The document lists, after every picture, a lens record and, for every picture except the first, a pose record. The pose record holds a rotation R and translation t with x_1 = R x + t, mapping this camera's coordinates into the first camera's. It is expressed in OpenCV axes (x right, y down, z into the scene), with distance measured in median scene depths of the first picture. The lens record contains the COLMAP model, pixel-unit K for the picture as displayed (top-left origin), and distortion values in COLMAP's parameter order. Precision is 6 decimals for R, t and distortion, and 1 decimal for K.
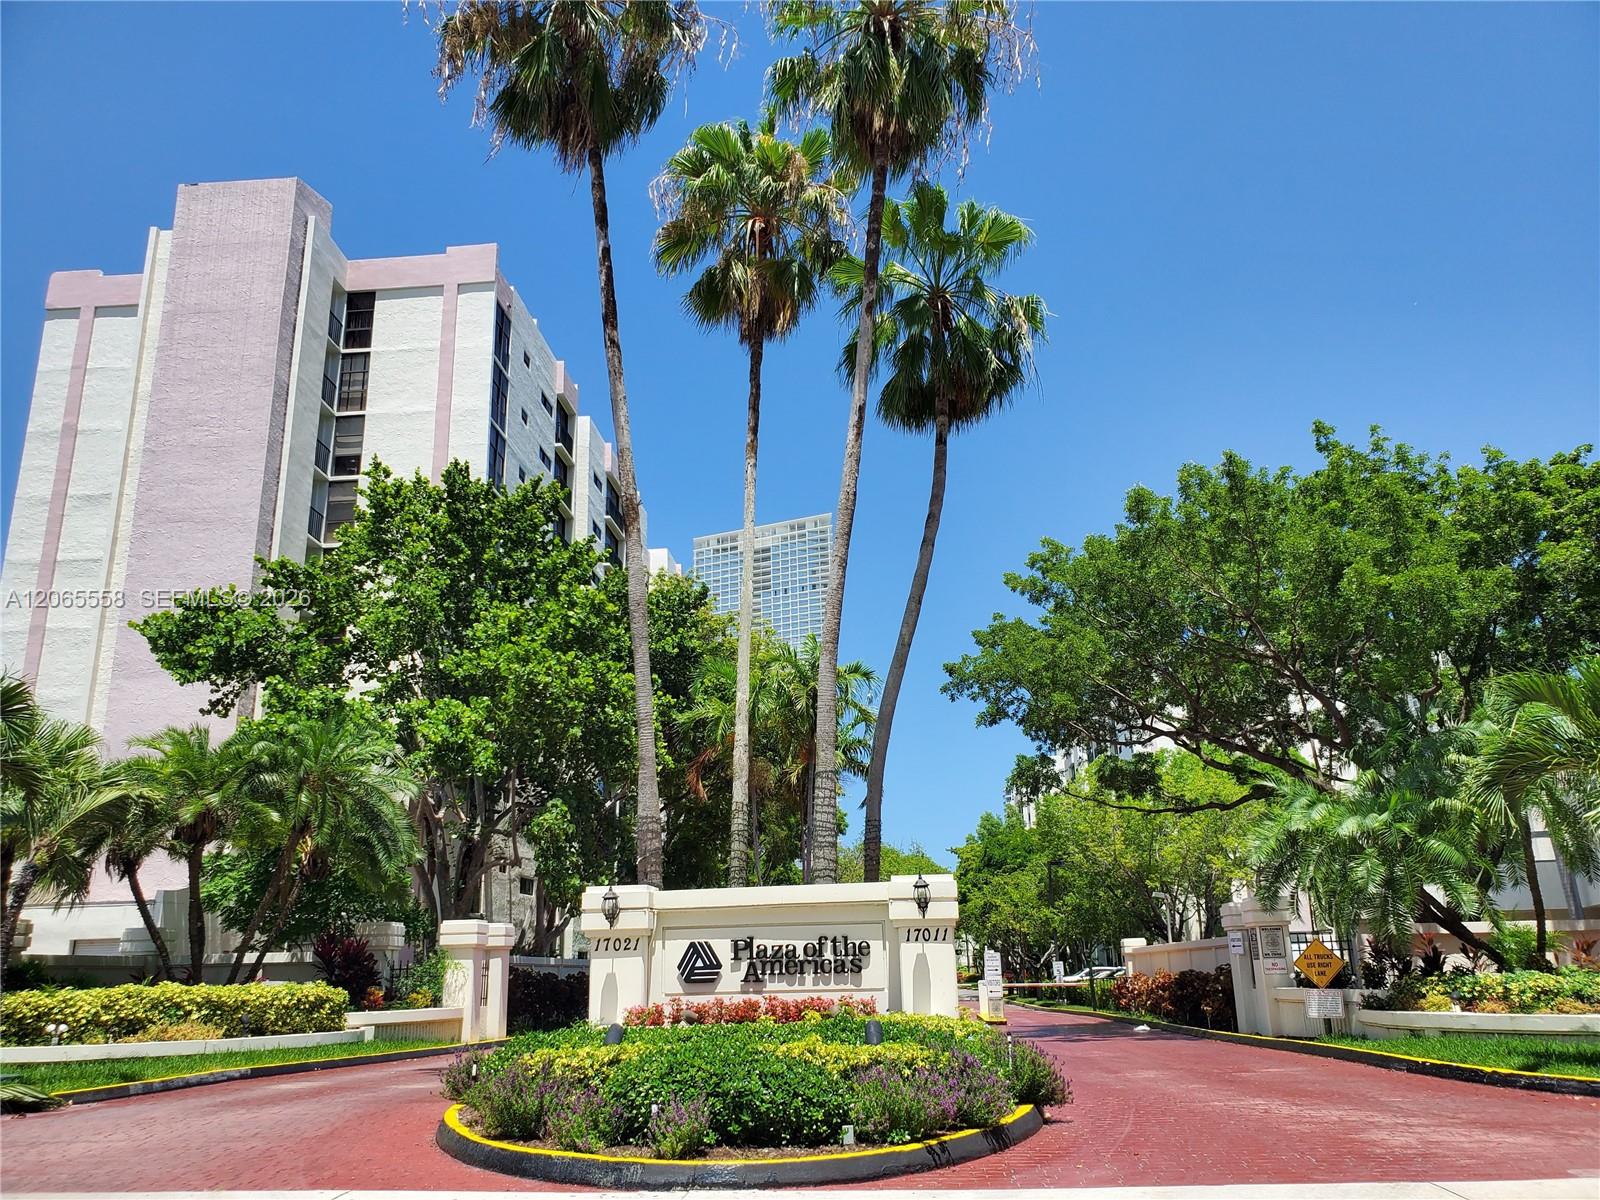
lens RADIAL K [[1197.3, 0, 800.0], [0, 1197.3, 600.0], [0, 0, 1]] dist [0.006144, 0.029684]
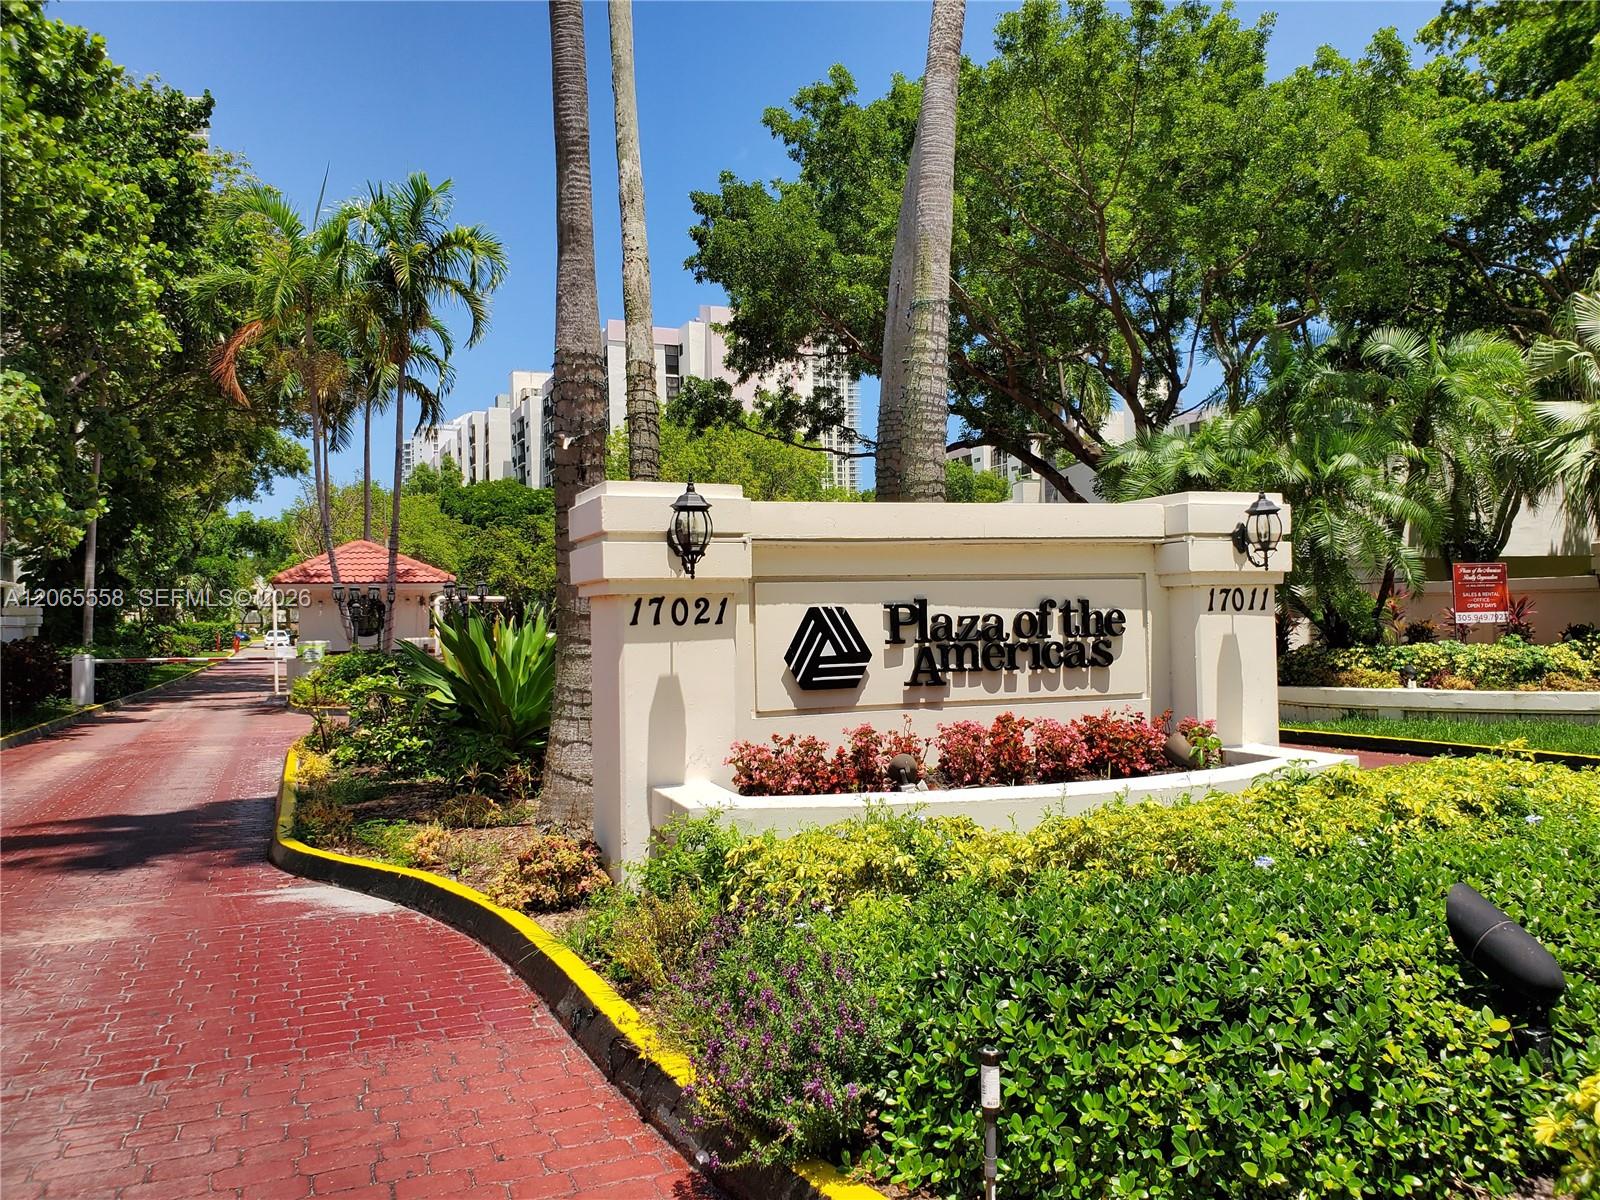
lens RADIAL K [[1197.3, 0, 800.0], [0, 1197.3, 600.0], [0, 0, 1]] dist [0.006144, 0.029684]
pose [[0.885990, 0.013257, 0.463514, -0.318127], [-0.140880, 0.960037, 0.241830, 0.170279], [-0.441785, -0.279559, 0.852451, 0.604966]]
